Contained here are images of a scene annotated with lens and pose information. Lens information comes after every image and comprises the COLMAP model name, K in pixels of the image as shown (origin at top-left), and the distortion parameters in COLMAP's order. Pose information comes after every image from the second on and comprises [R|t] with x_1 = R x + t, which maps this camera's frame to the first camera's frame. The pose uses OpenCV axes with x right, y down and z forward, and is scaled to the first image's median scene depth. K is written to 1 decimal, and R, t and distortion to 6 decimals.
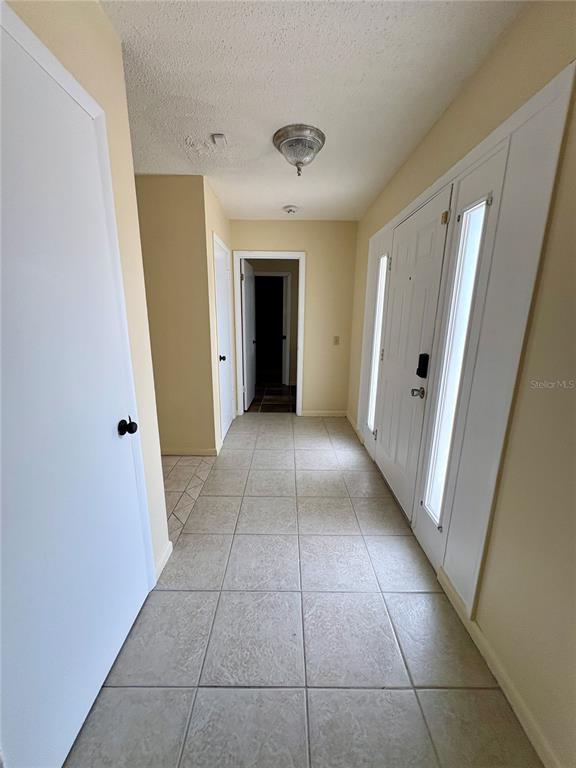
lens RADIAL K [[306.9, 0, 286.4], [0, 306.9, 380.7], [0, 0, 1]] dist [0.001720, -0.000287]
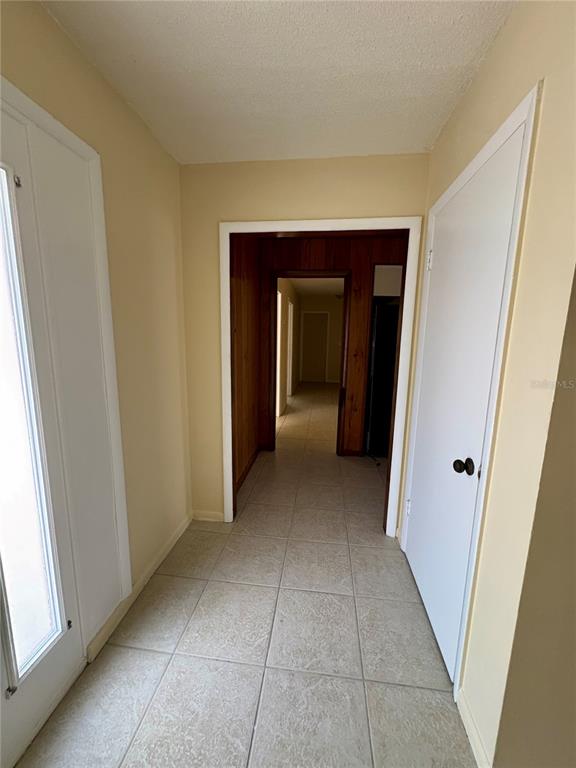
lens RADIAL K [[306.9, 0, 287.0], [0, 306.9, 385.9], [0, 0, 1]] dist [0.001720, -0.000287]
pose [[-0.992559, -0.052523, 0.109853, -0.061074], [-0.006258, 0.922994, 0.384764, -0.332565], [-0.121603, 0.381213, -0.916455, 1.445036]]
